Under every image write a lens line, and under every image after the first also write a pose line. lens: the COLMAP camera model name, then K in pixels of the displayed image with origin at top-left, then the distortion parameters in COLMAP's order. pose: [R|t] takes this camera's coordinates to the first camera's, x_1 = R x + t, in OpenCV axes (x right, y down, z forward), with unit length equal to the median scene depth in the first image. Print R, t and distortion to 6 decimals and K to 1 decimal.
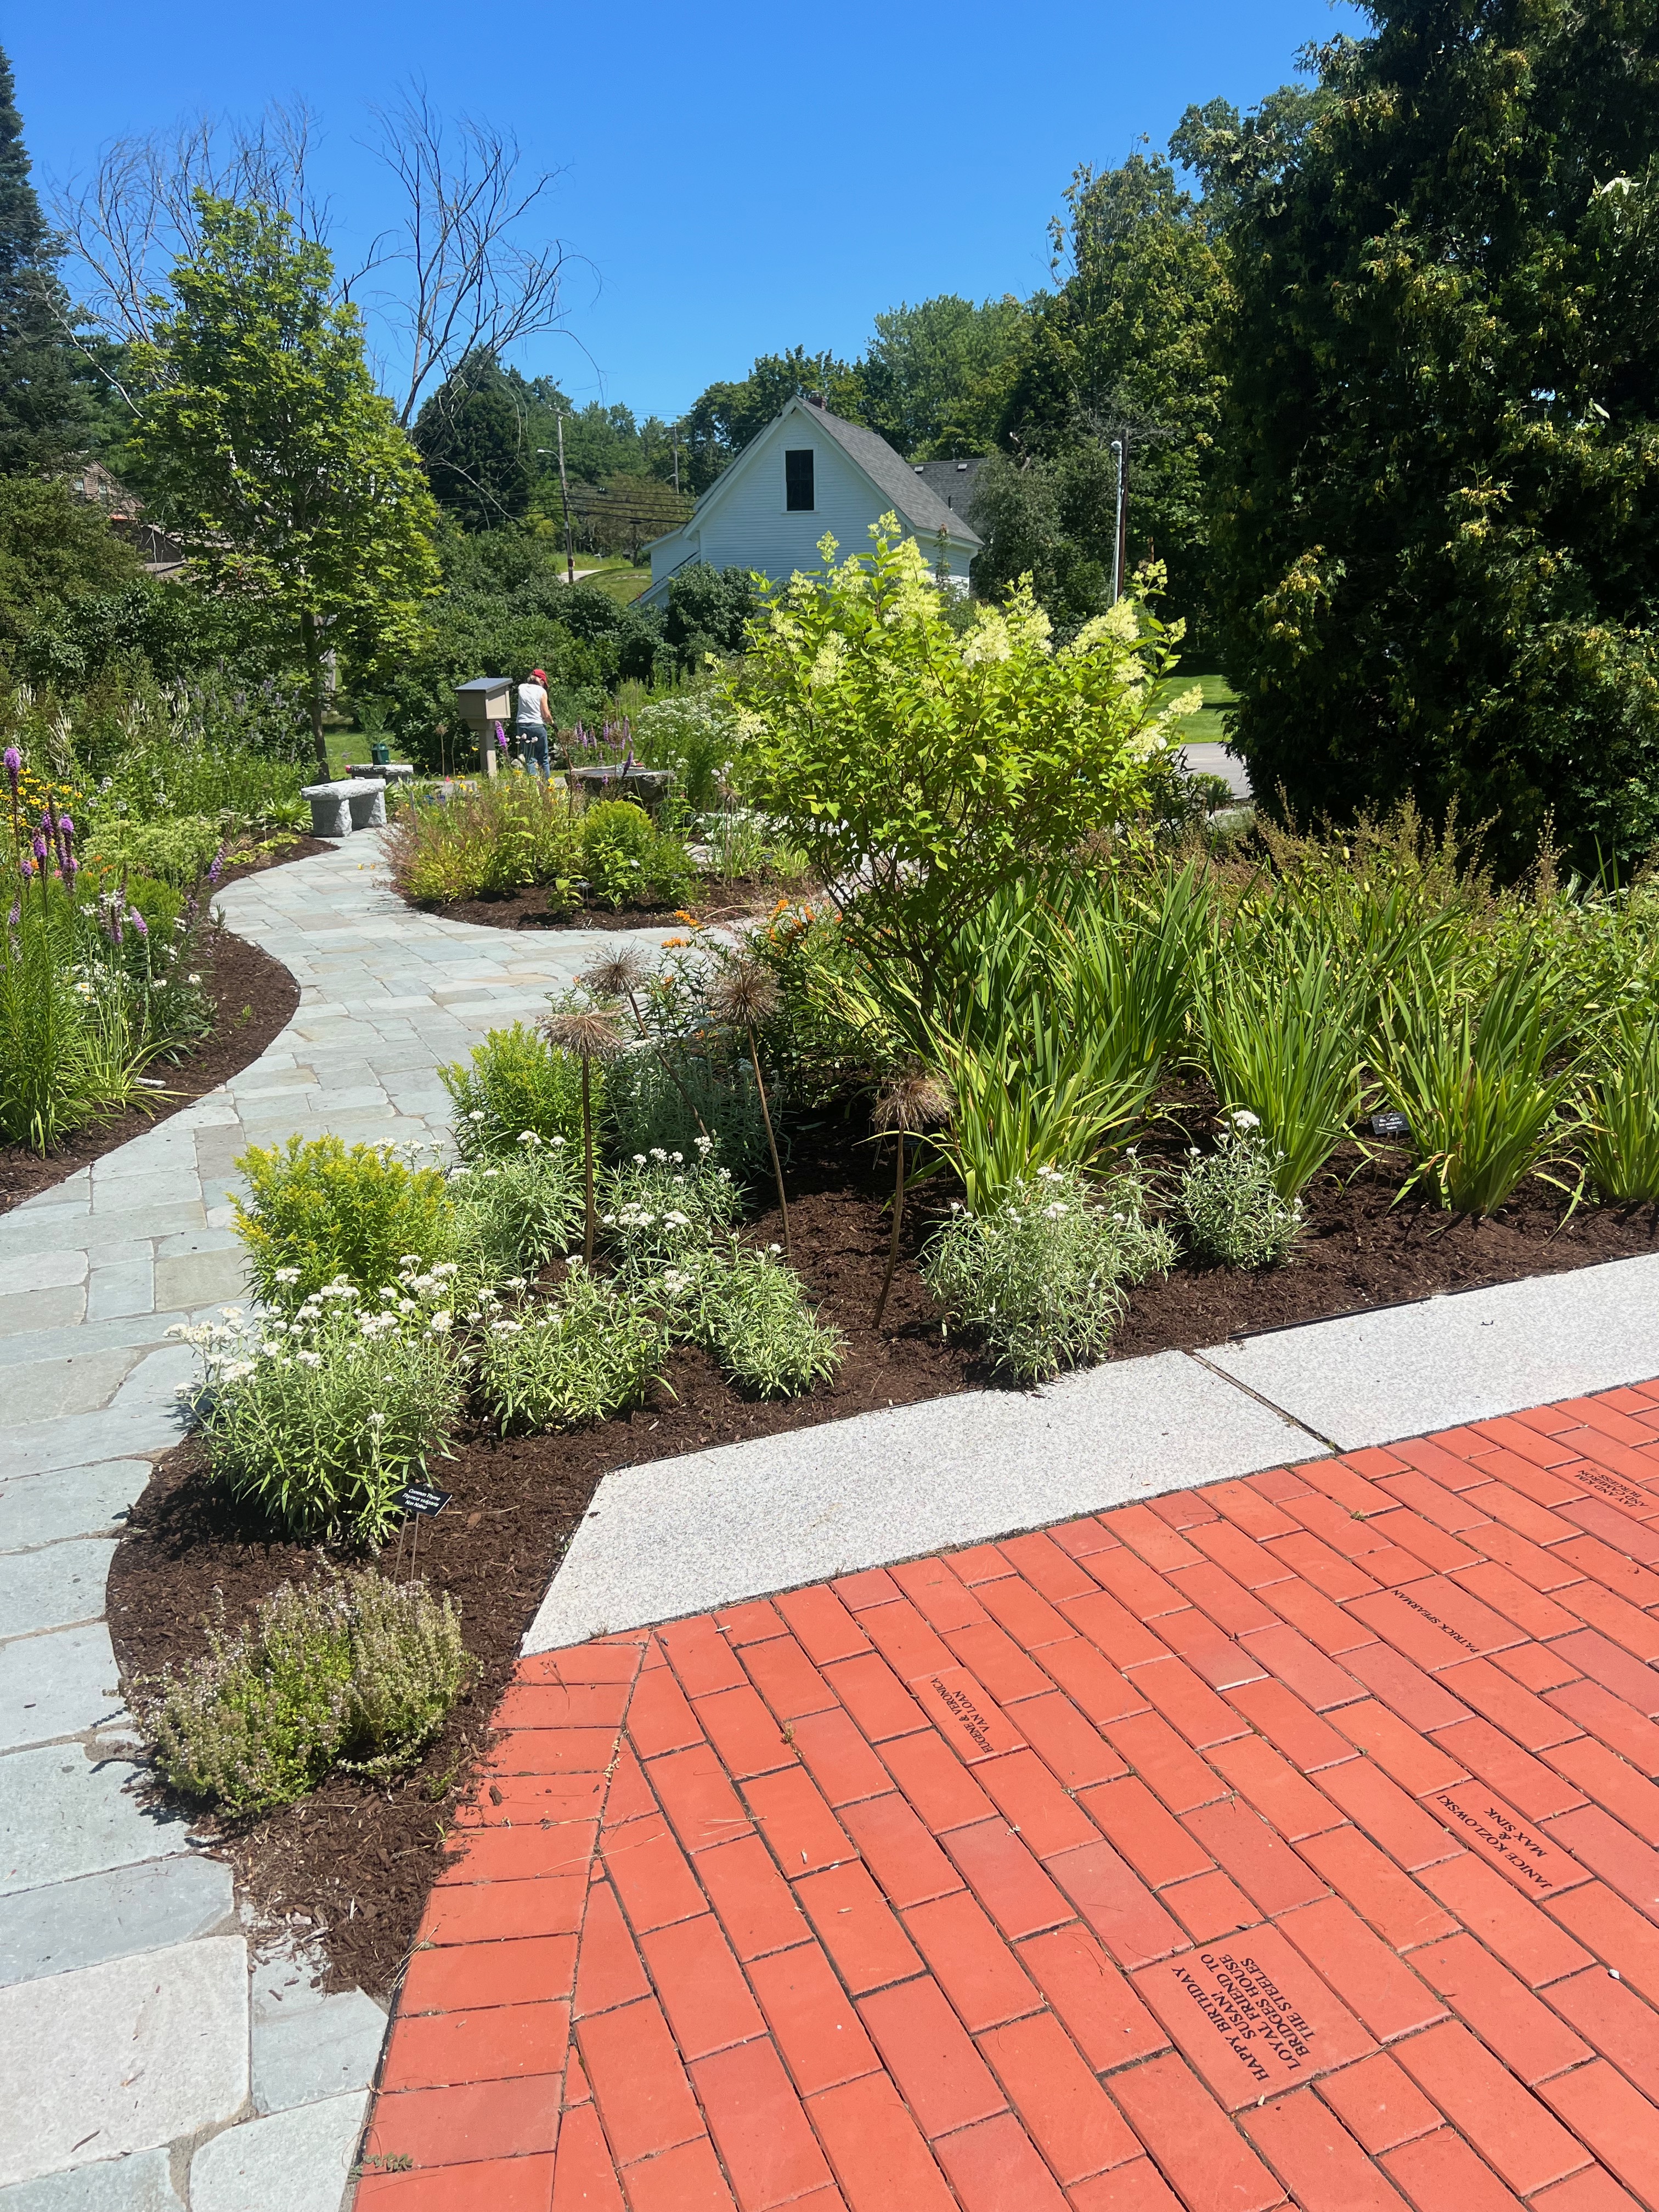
lens RADIAL K [[1637.9, 0, 882.8], [0, 1637.9, 1173.6], [0, 0, 1]] dist [-0.001463, -0.016663]
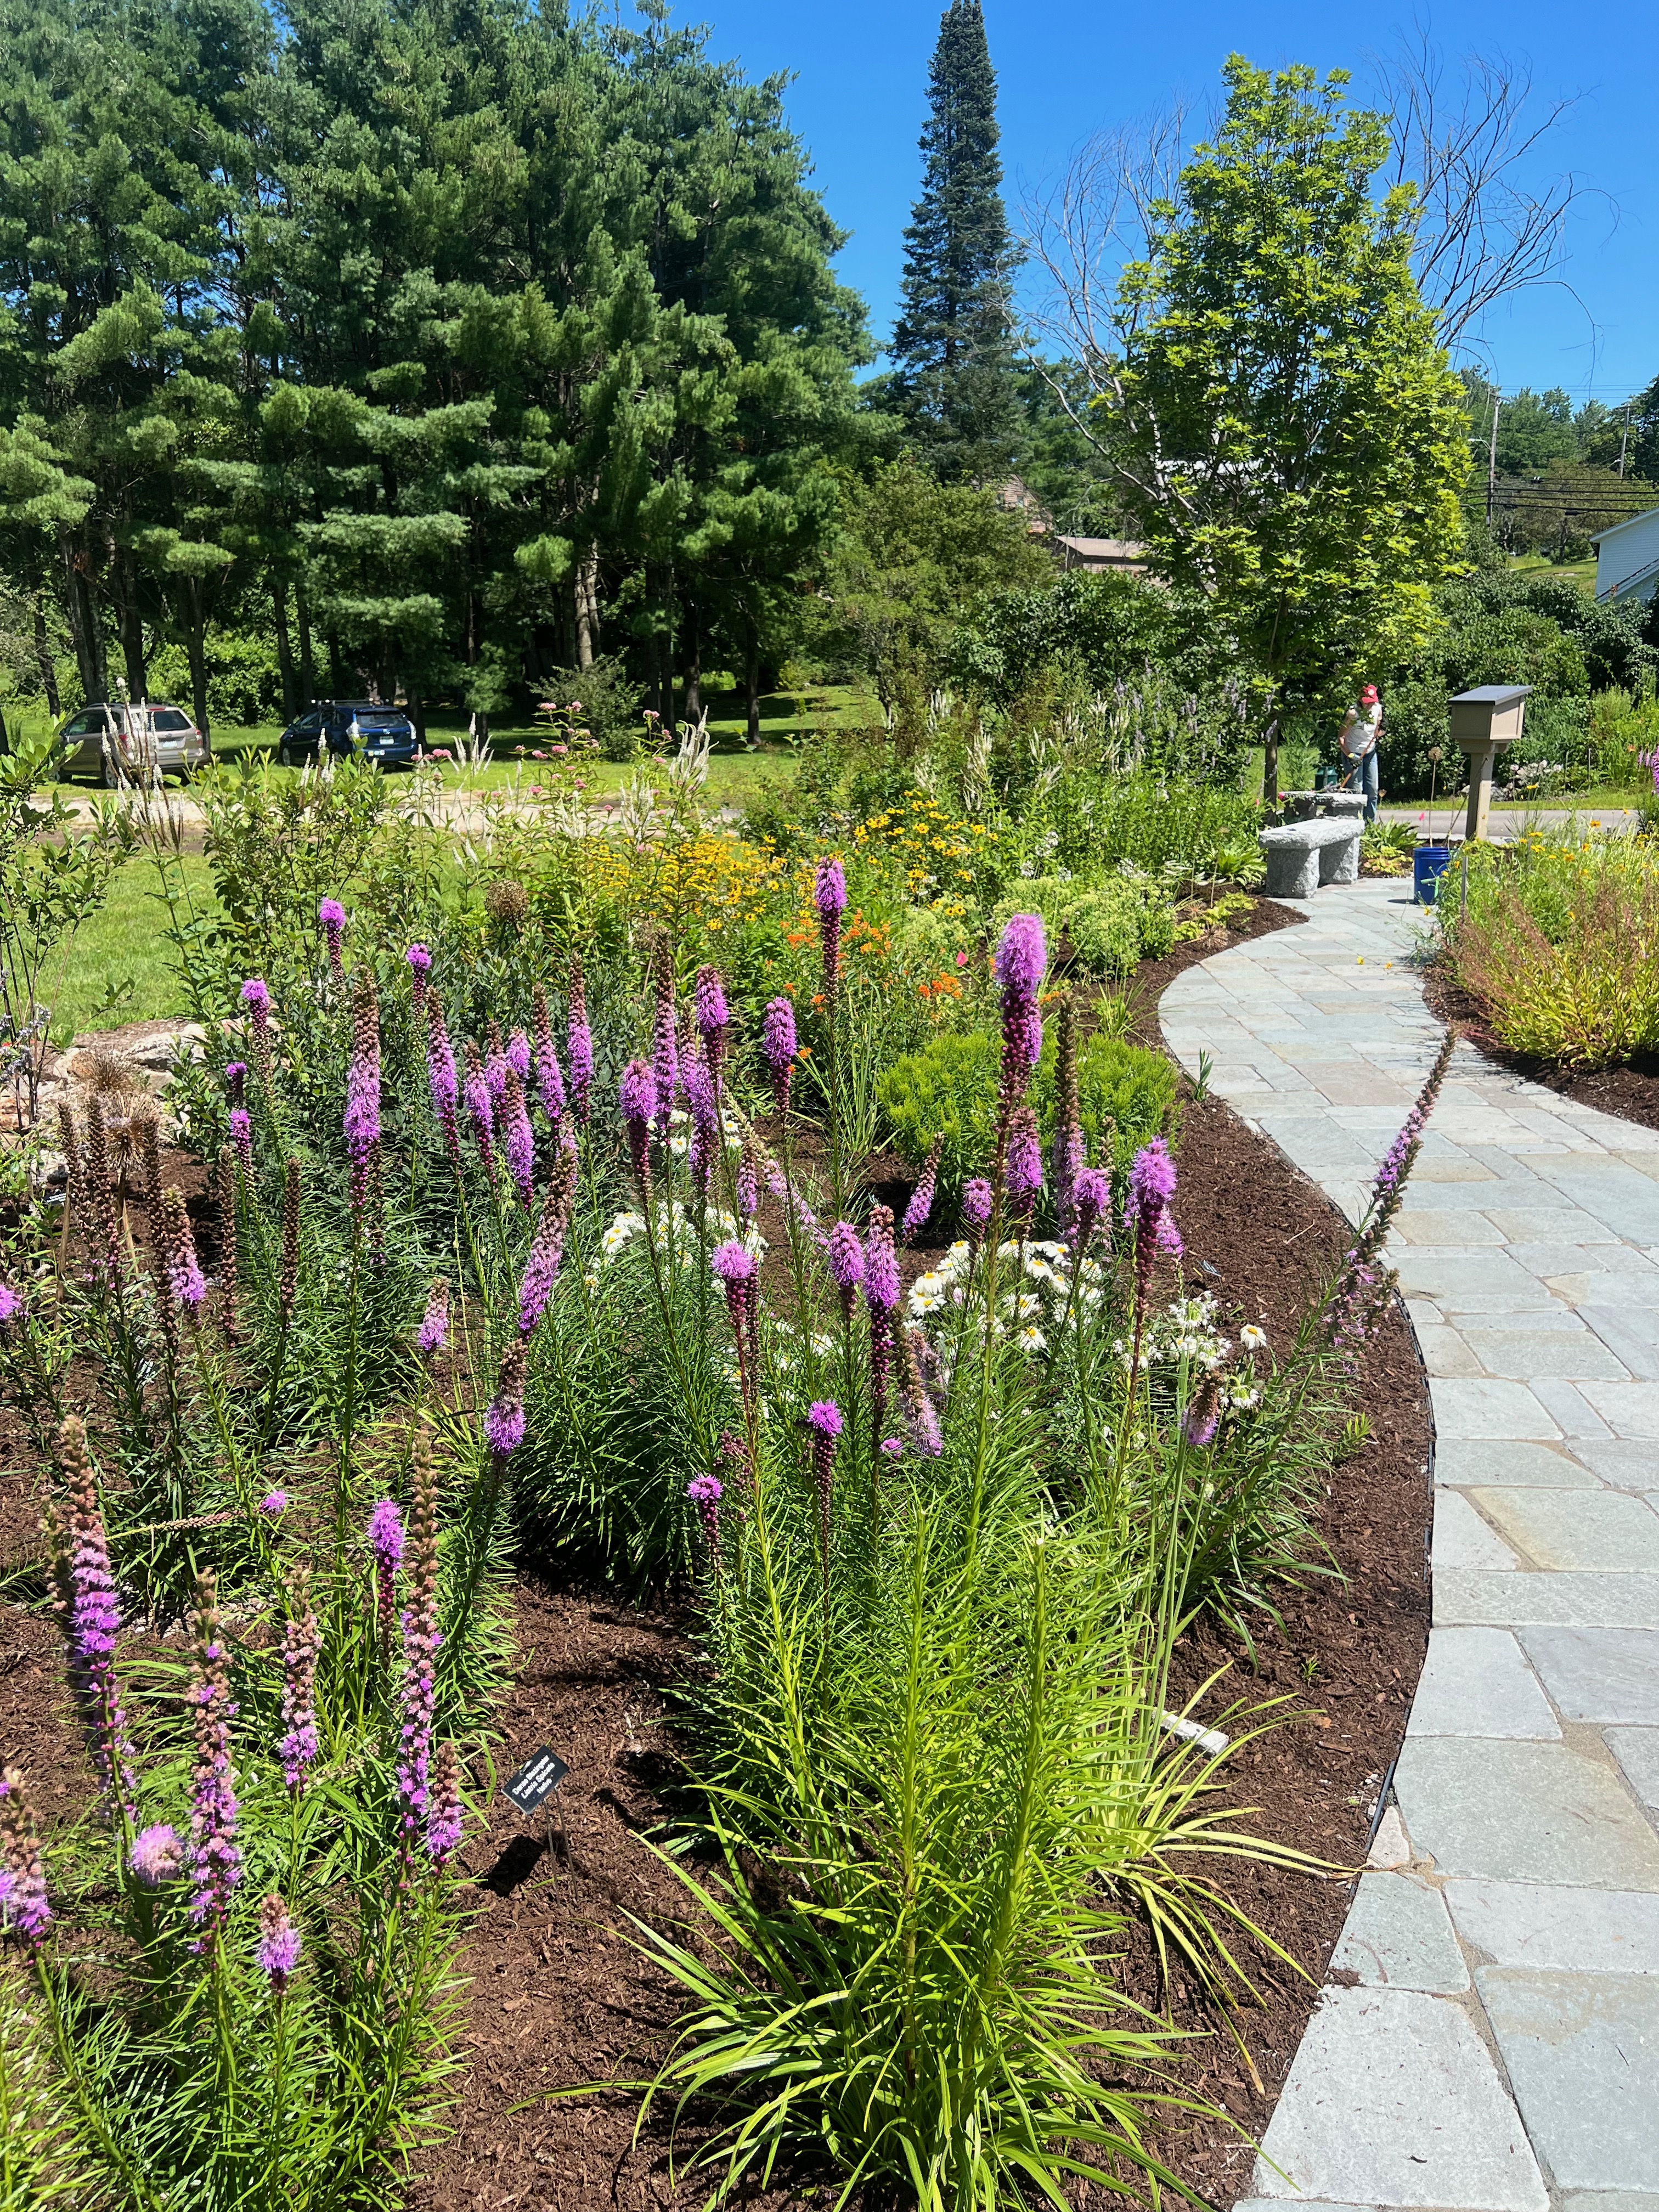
lens RADIAL K [[1637.9, 0, 827.7], [0, 1637.9, 1107.1], [0, 0, 1]] dist [-0.001463, -0.016663]
pose [[0.867386, 0.119740, -0.483015, -0.141940], [-0.140768, 0.990015, -0.007361, -0.073653], [0.477311, 0.074378, 0.875581, 0.249094]]
